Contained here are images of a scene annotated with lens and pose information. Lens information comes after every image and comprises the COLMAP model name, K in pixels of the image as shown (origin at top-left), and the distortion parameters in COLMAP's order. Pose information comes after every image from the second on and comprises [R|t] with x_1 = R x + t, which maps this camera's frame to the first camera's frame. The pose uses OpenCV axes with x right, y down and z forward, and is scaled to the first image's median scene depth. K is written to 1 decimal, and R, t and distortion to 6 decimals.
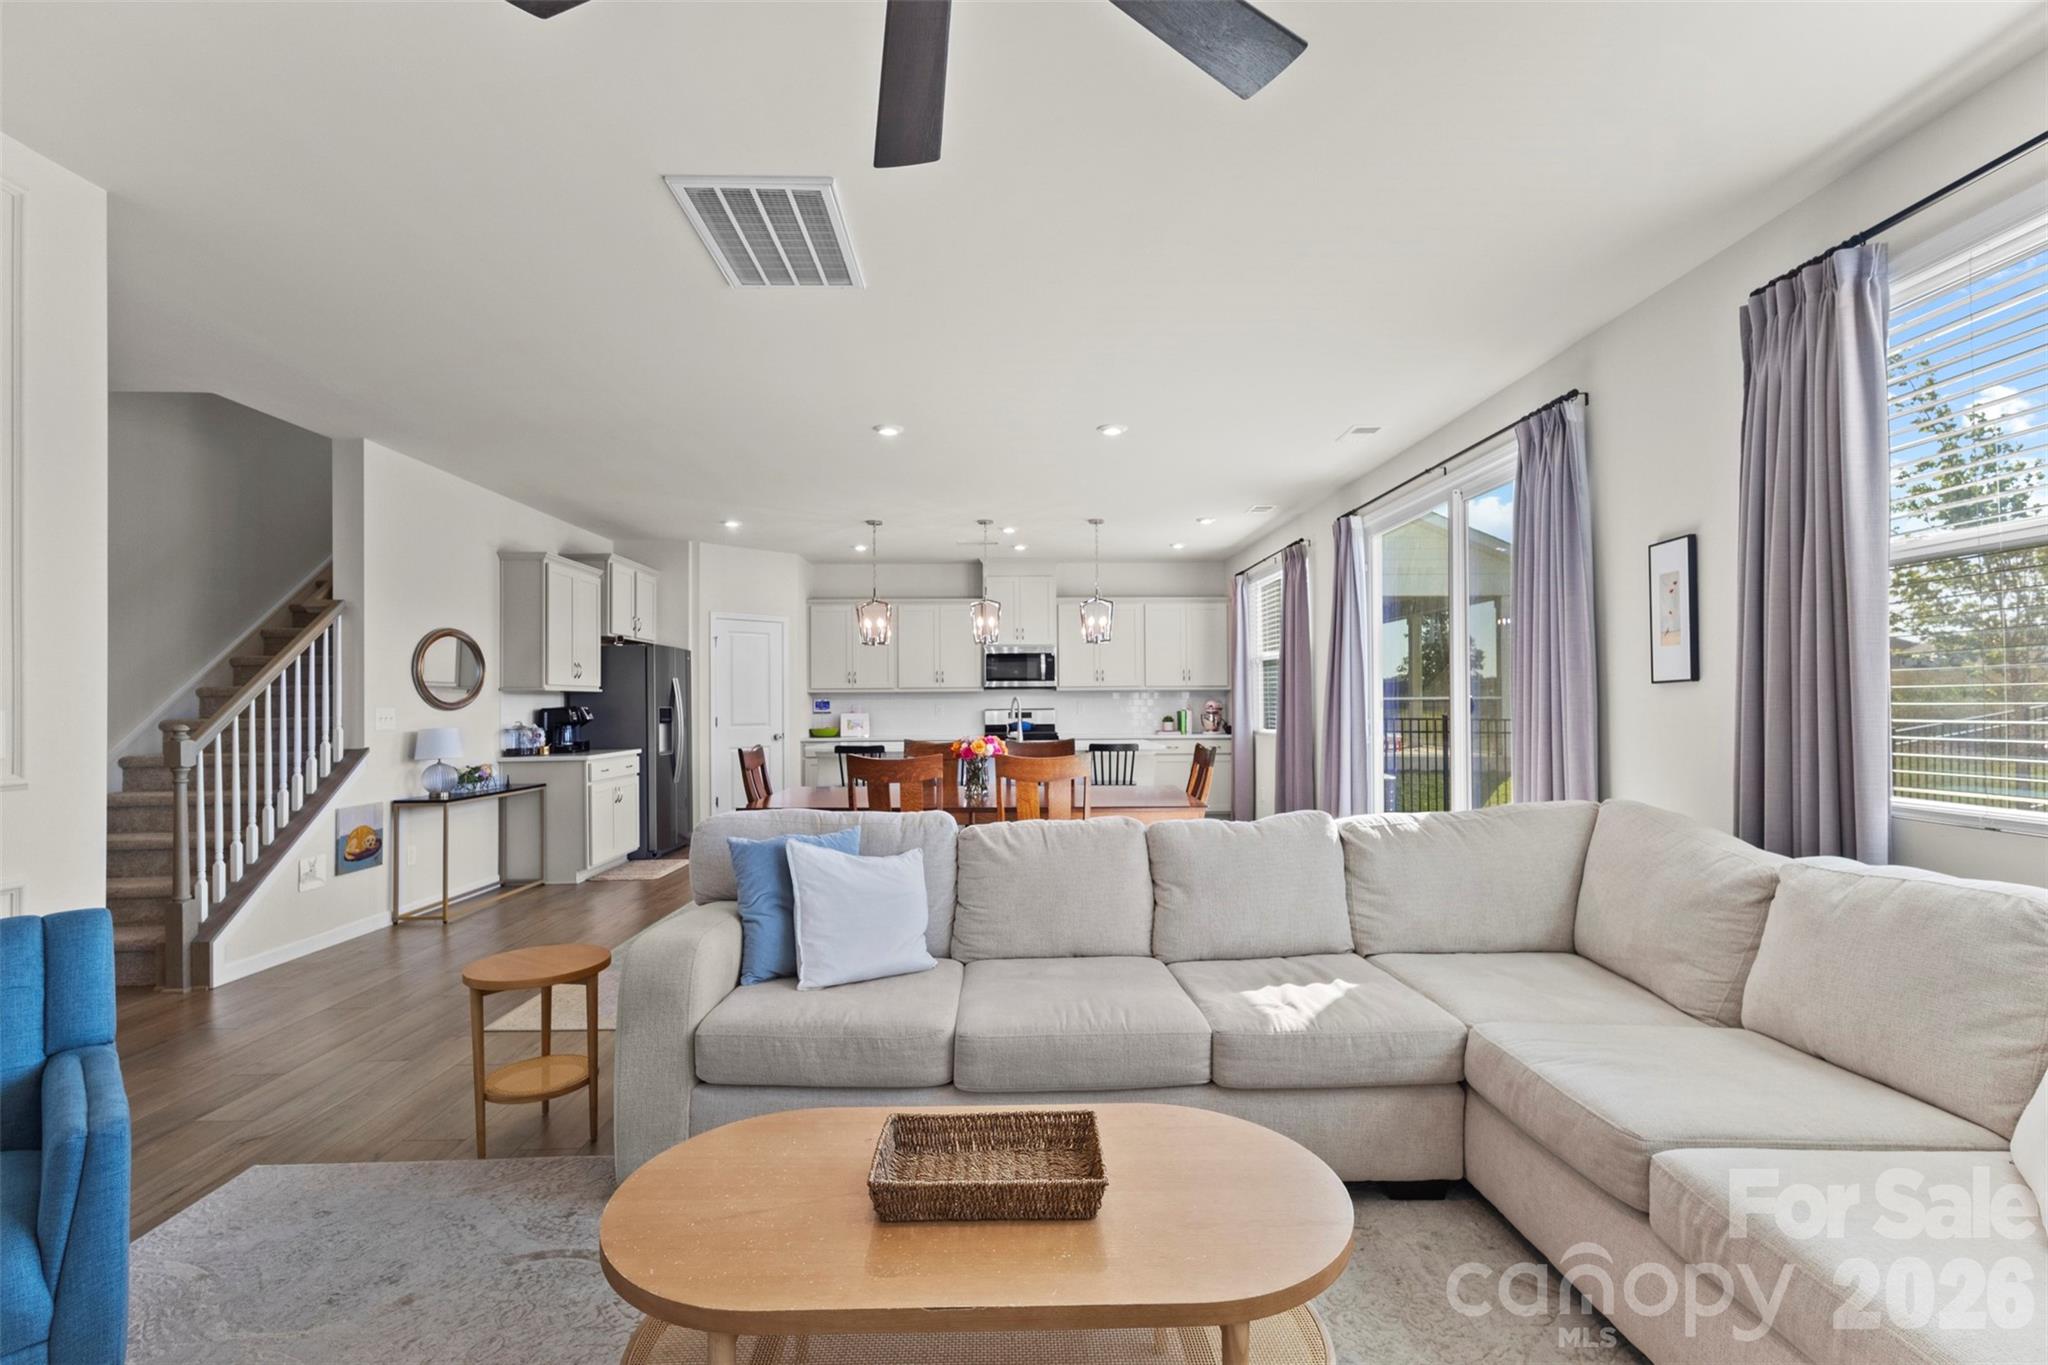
lens RADIAL K [[963.6, 0, 1023.7], [0, 963.6, 697.0], [0, 0, 1]] dist [0.004935, 0.000903]
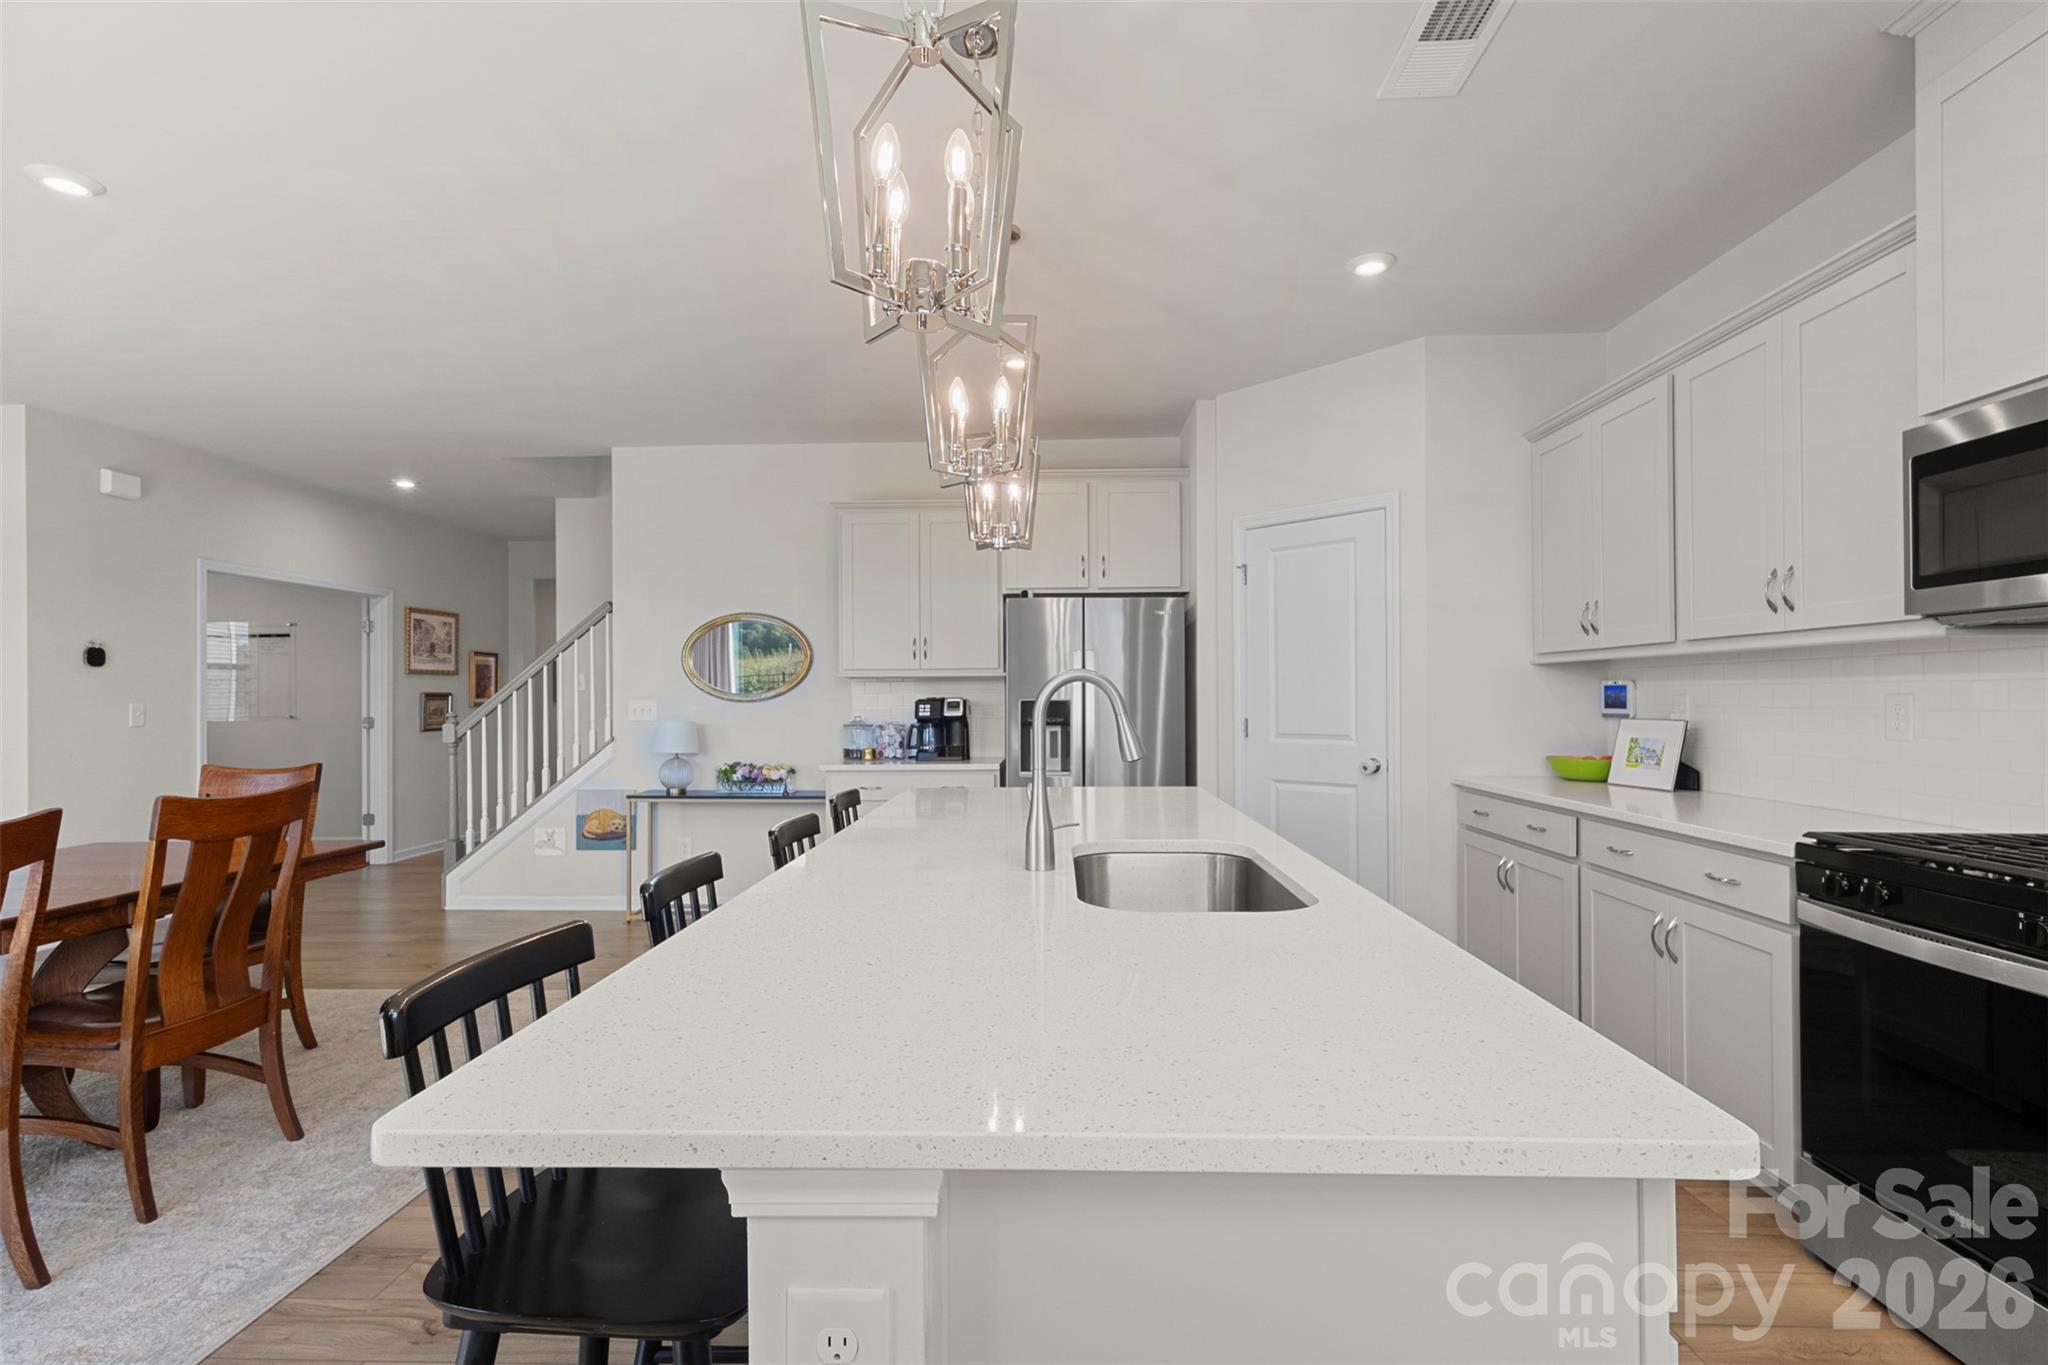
lens RADIAL K [[963.6, 0, 1018.6], [0, 963.6, 691.5], [0, 0, 1]] dist [0.004935, 0.000903]
pose [[-0.044384, -0.001064, -0.999014, 0.365091], [0.012256, 0.999924, -0.001609, 0.009930], [0.998939, -0.012316, -0.044367, 1.495997]]
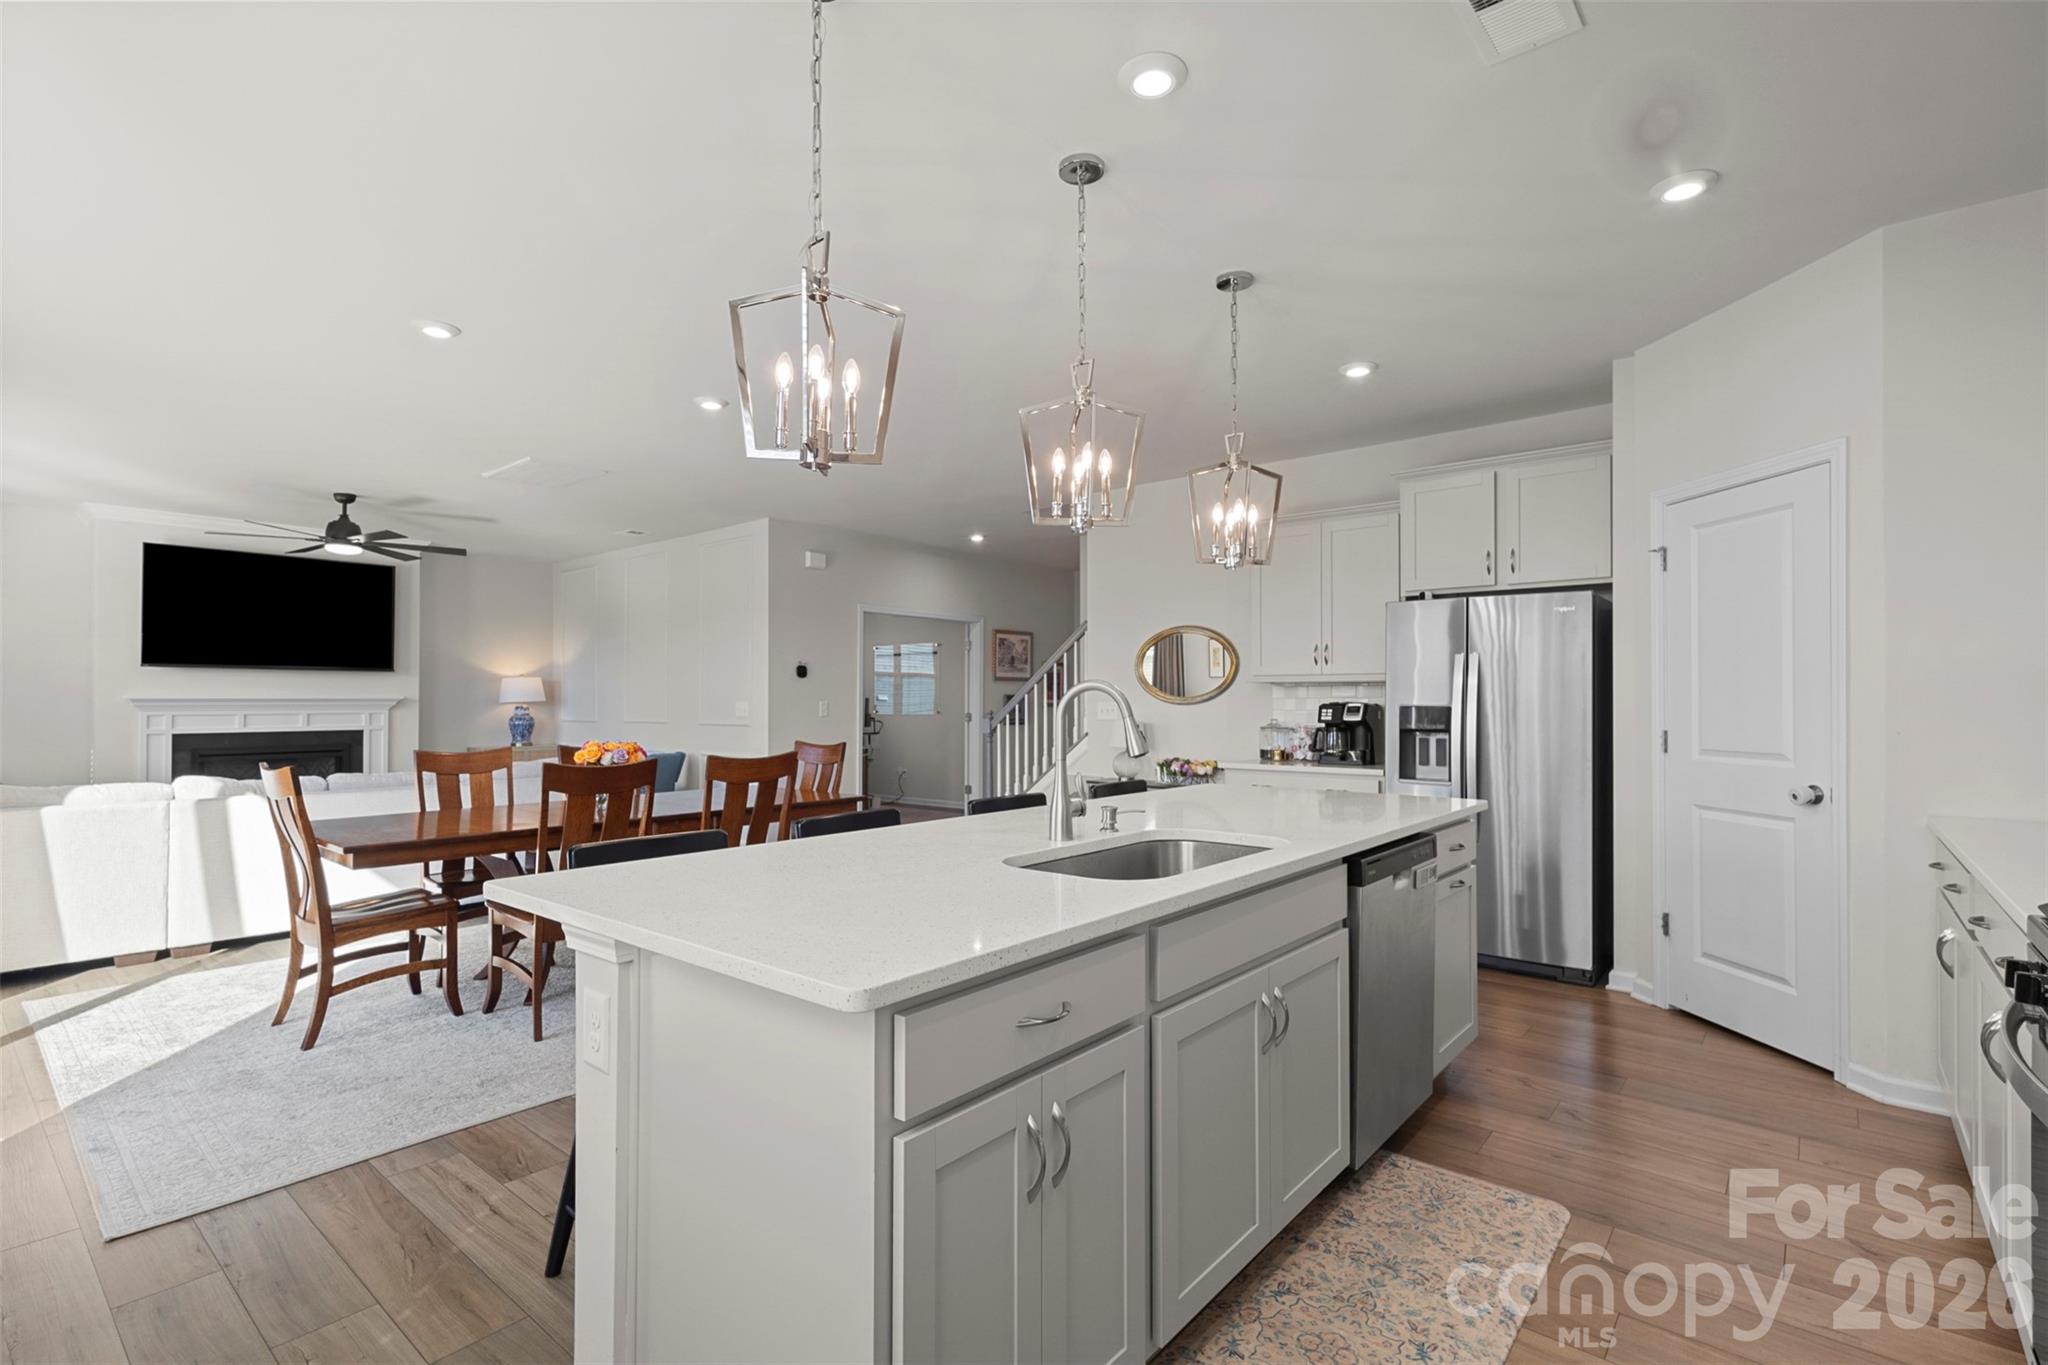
lens RADIAL K [[963.6, 0, 1015.3], [0, 963.6, 682.5], [0, 0, 1]] dist [0.004935, 0.000903]
pose [[-0.654520, -0.010774, -0.755968, 0.362105], [0.005781, 0.999798, -0.019254, 0.010340], [0.756022, -0.016972, -0.654326, 1.776693]]
